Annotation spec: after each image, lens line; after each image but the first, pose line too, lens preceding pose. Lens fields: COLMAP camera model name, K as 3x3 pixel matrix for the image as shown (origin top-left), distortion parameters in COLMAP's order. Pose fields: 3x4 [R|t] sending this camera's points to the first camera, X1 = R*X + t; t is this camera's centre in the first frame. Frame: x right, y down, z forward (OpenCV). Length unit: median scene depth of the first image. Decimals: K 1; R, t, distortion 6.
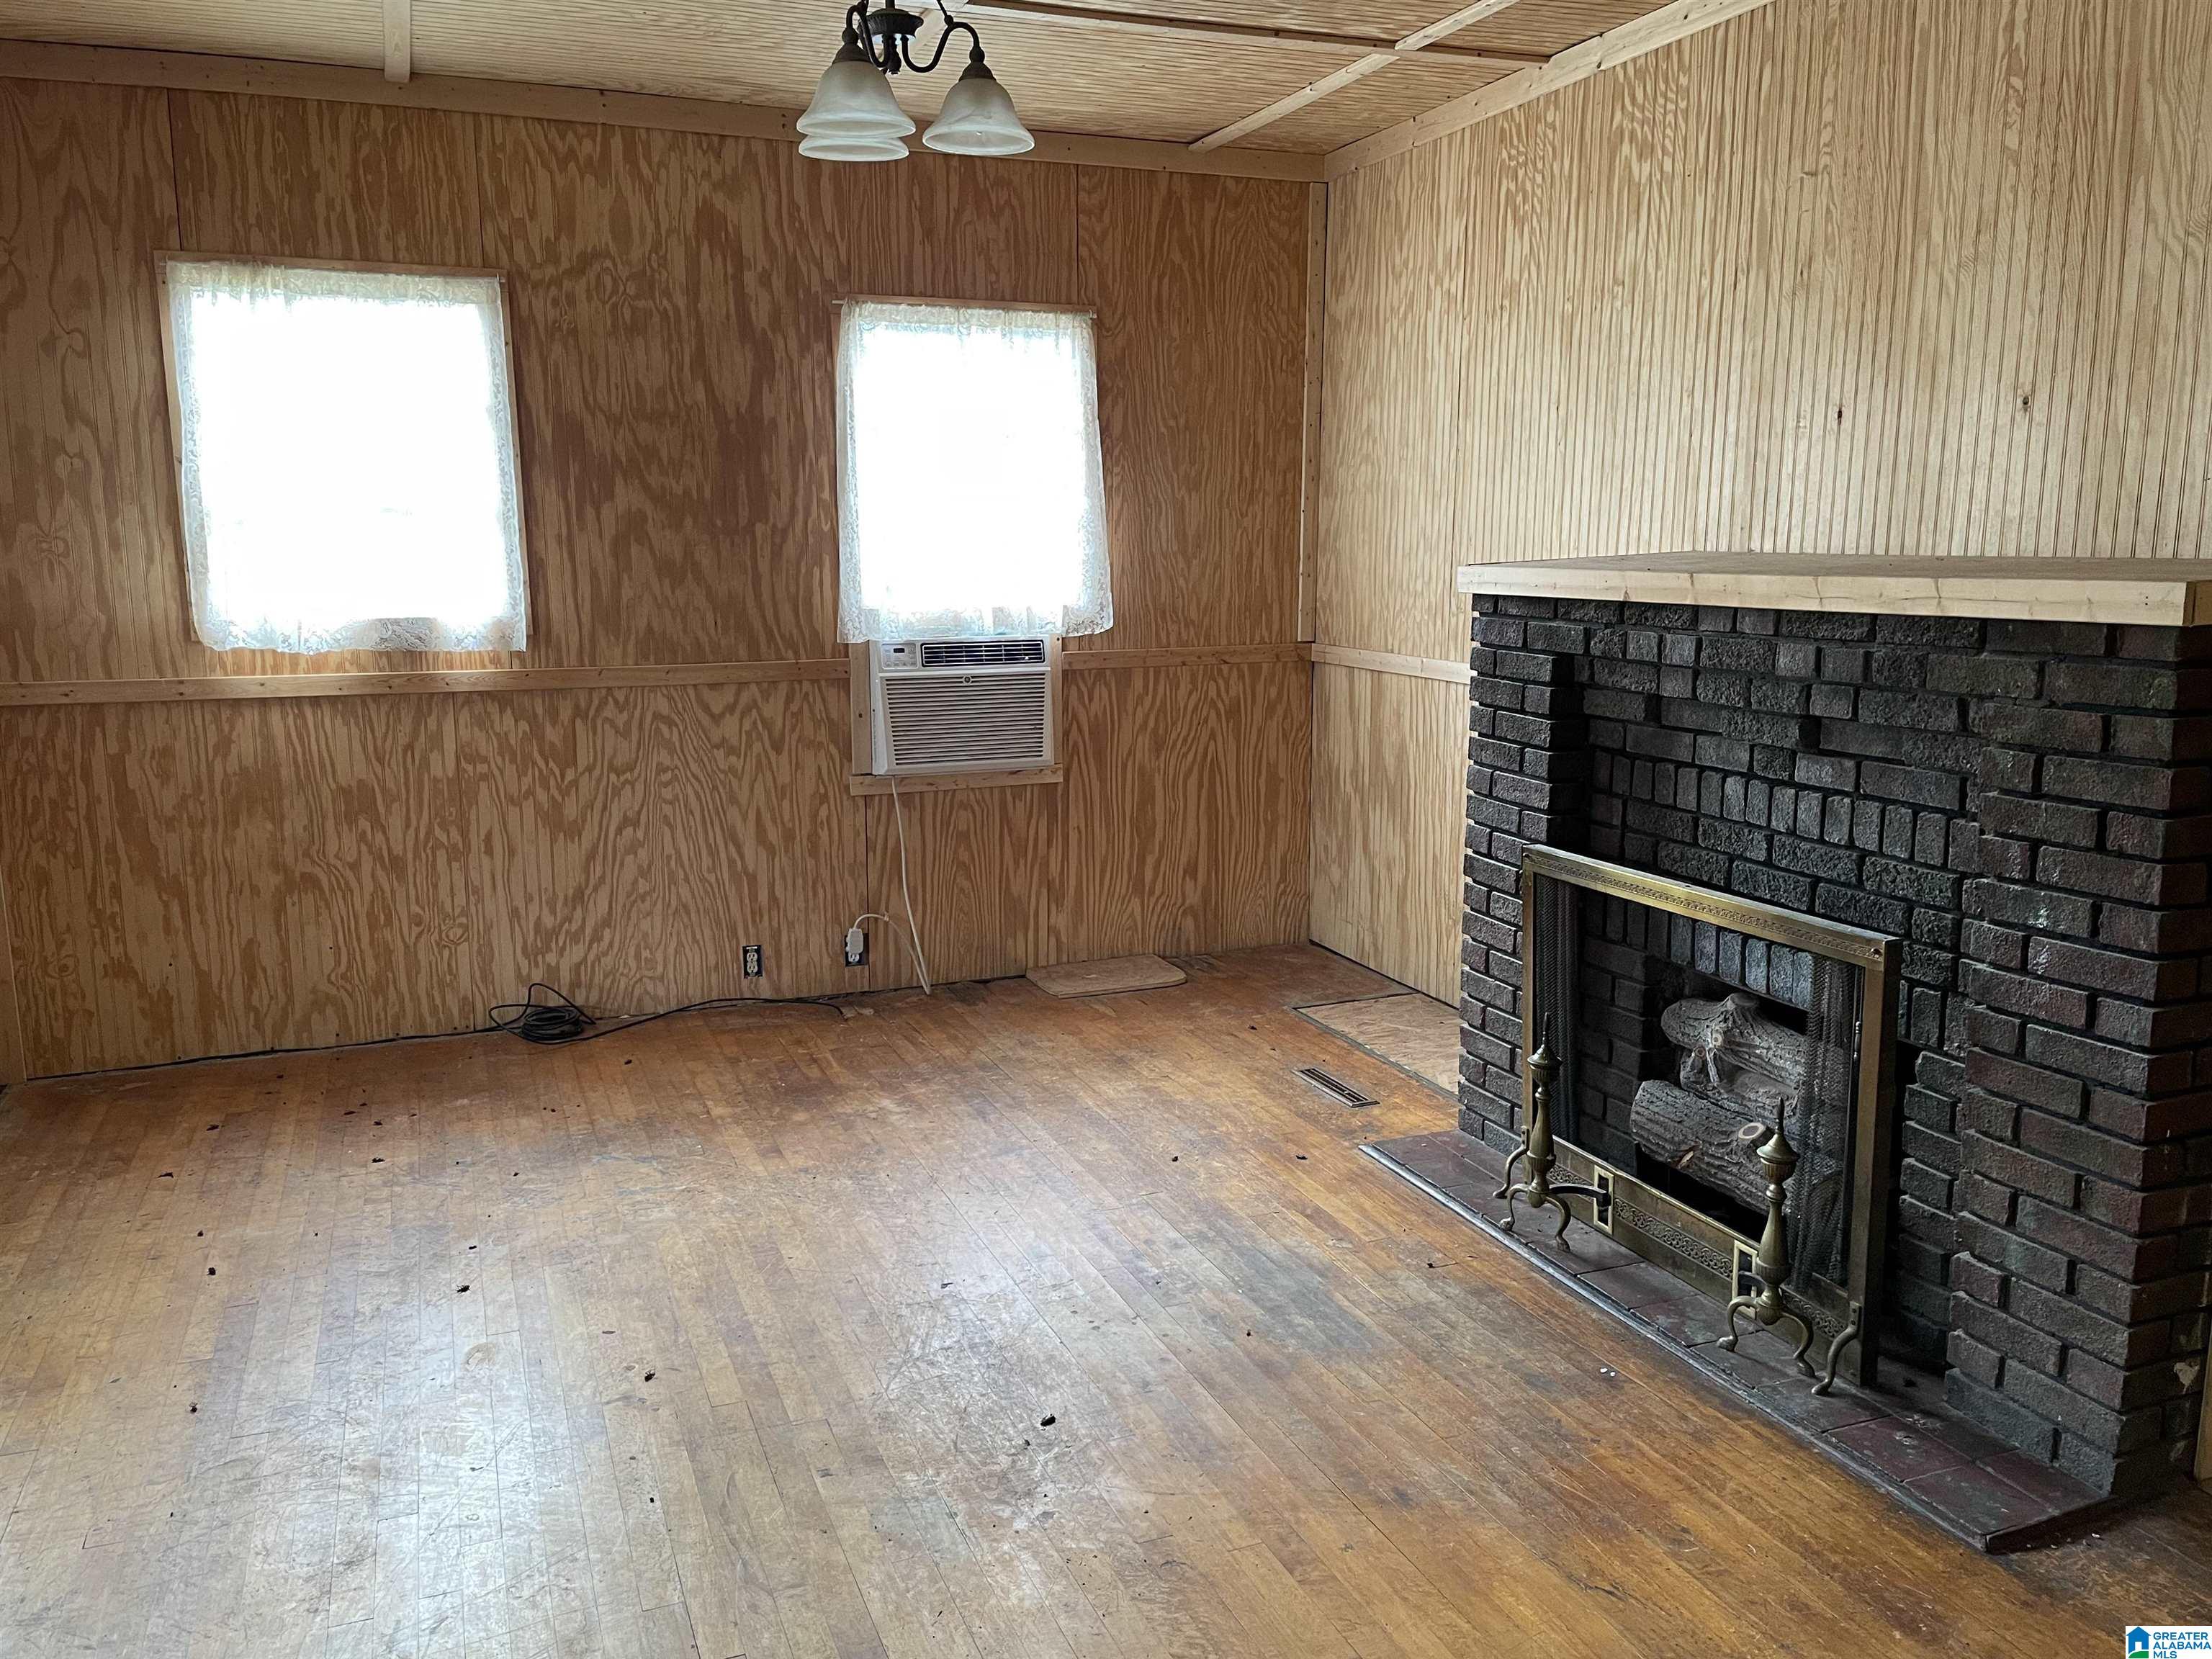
lens RADIAL K [[1667.0, 0, 1099.7], [0, 1667.0, 832.2], [0, 0, 1]] dist [0.100180, -0.126898]
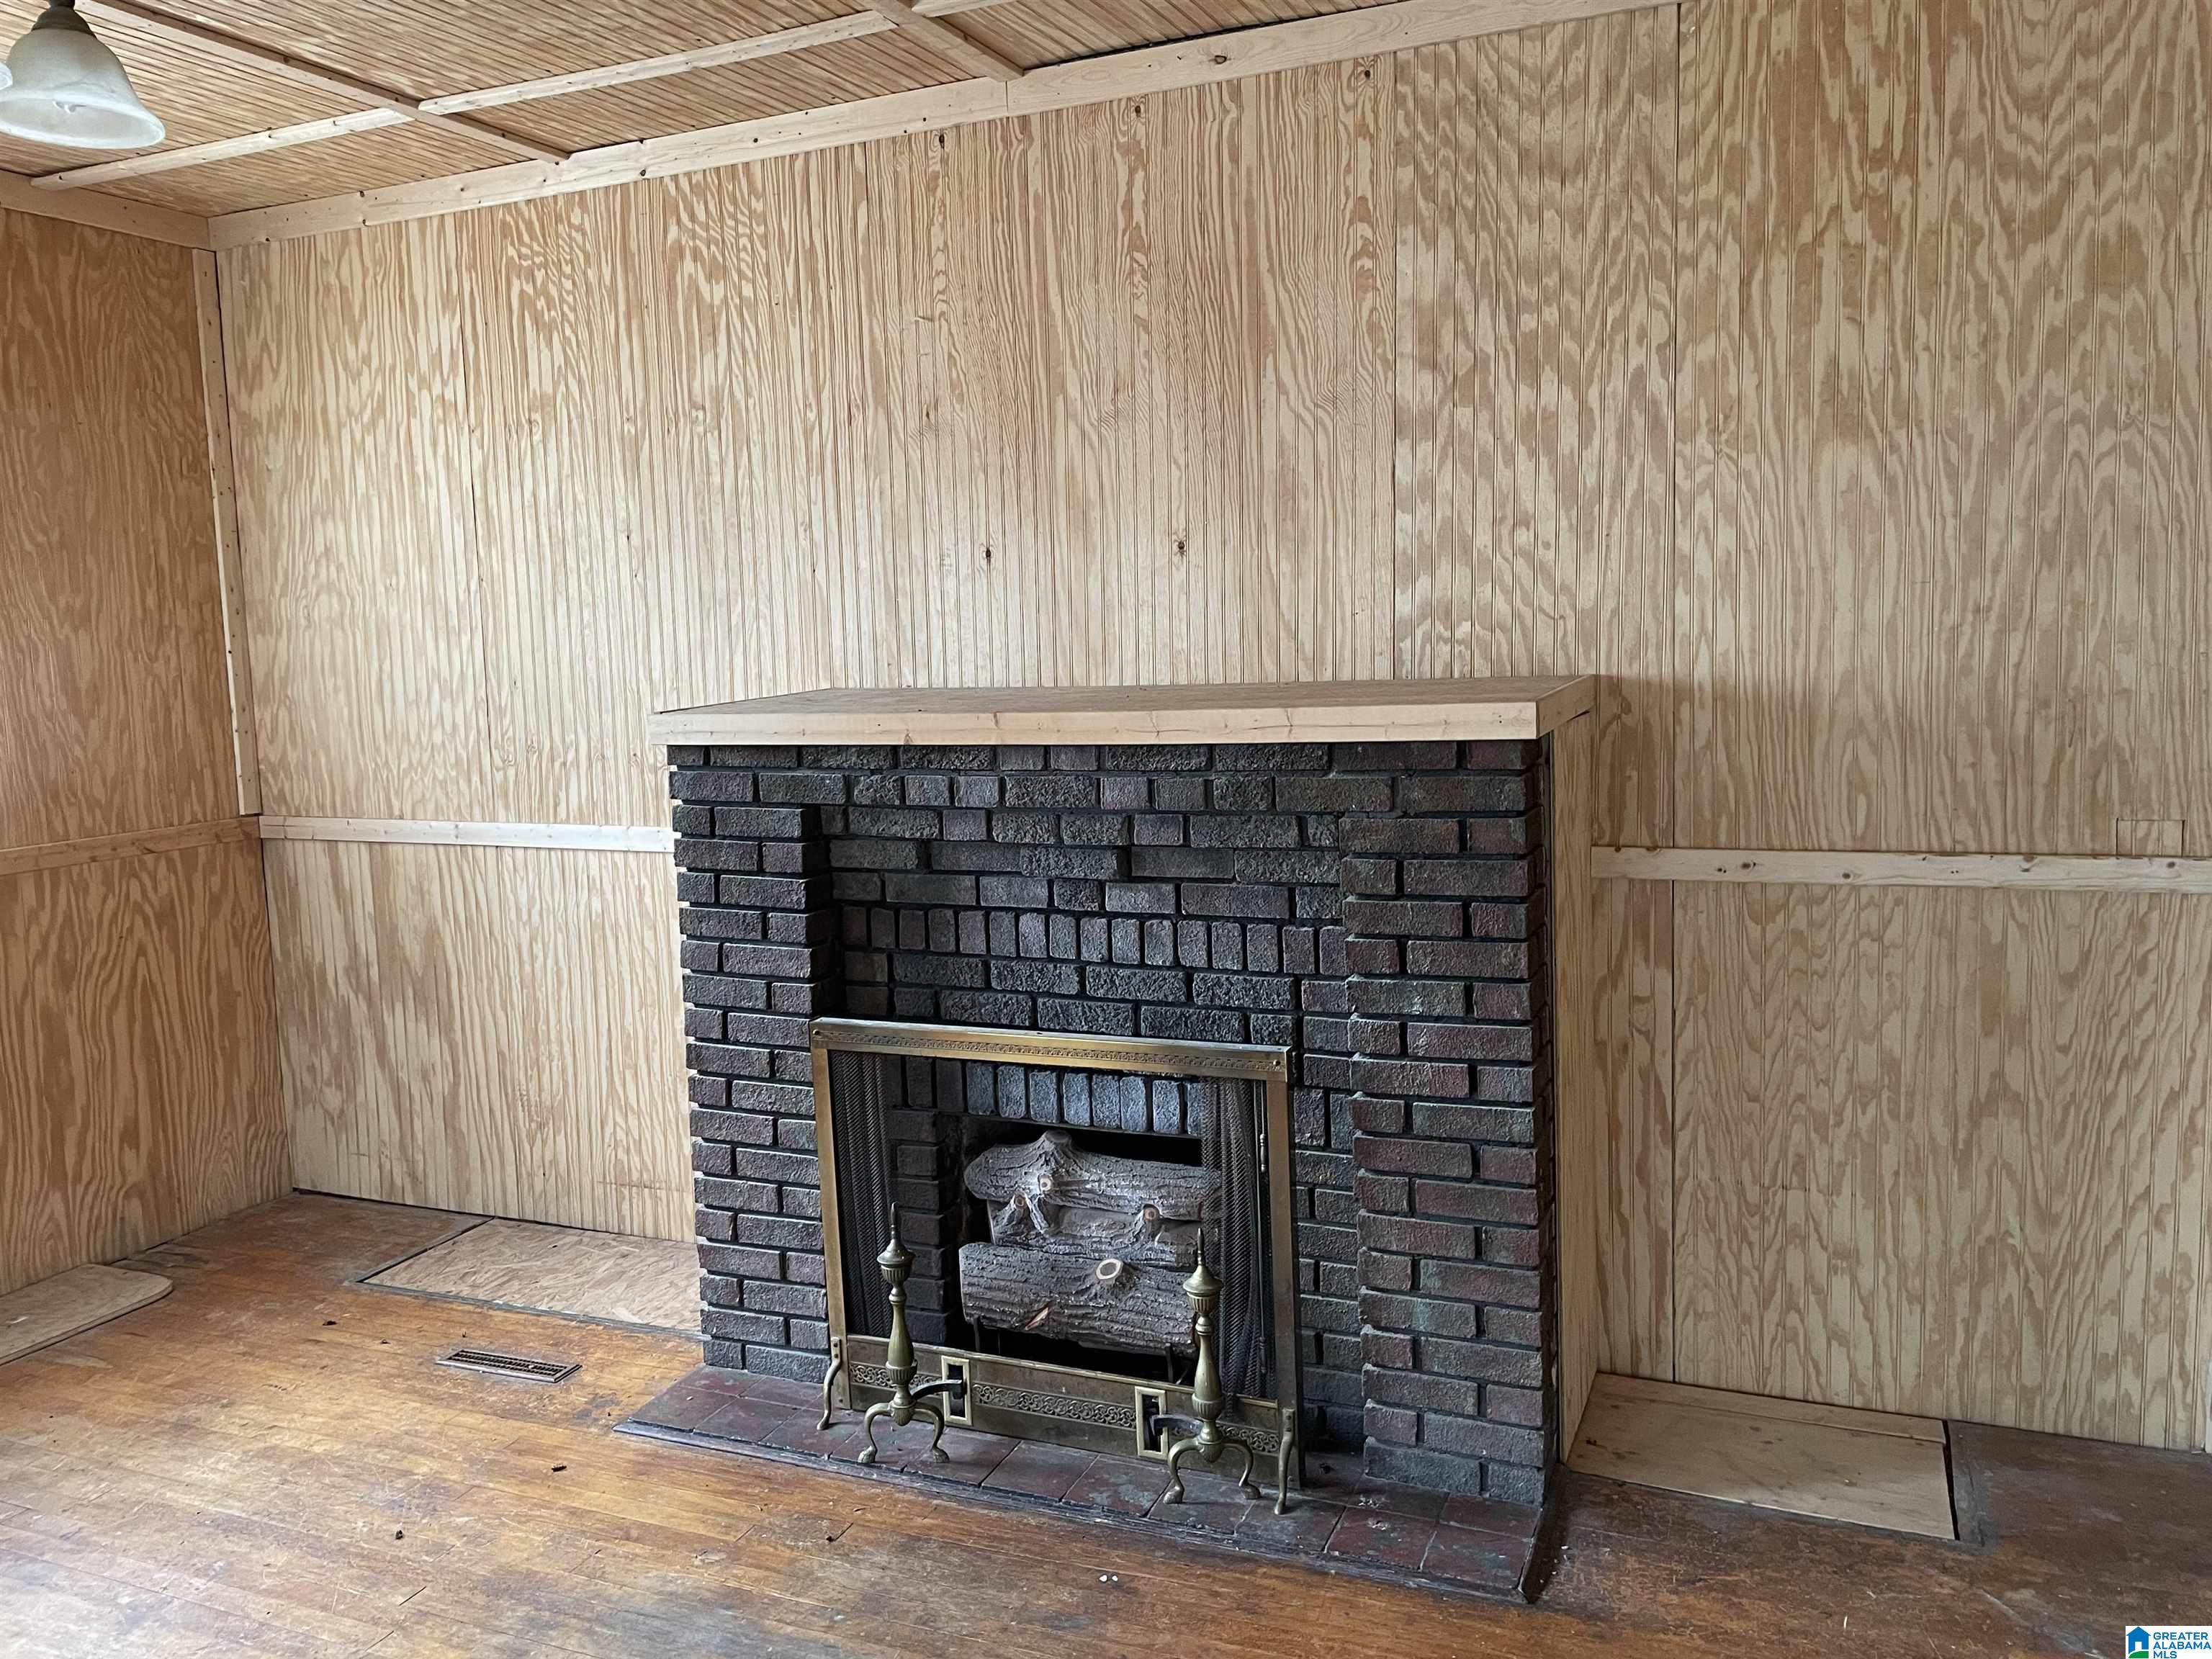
lens RADIAL K [[1667.0, 0, 1099.7], [0, 1667.0, 832.2], [0, 0, 1]] dist [0.100180, -0.126898]
pose [[0.707617, -0.101102, 0.699325, -0.241419], [0.152662, 0.988210, -0.011605, -0.056002], [-0.689907, 0.114973, 0.714709, 0.242541]]
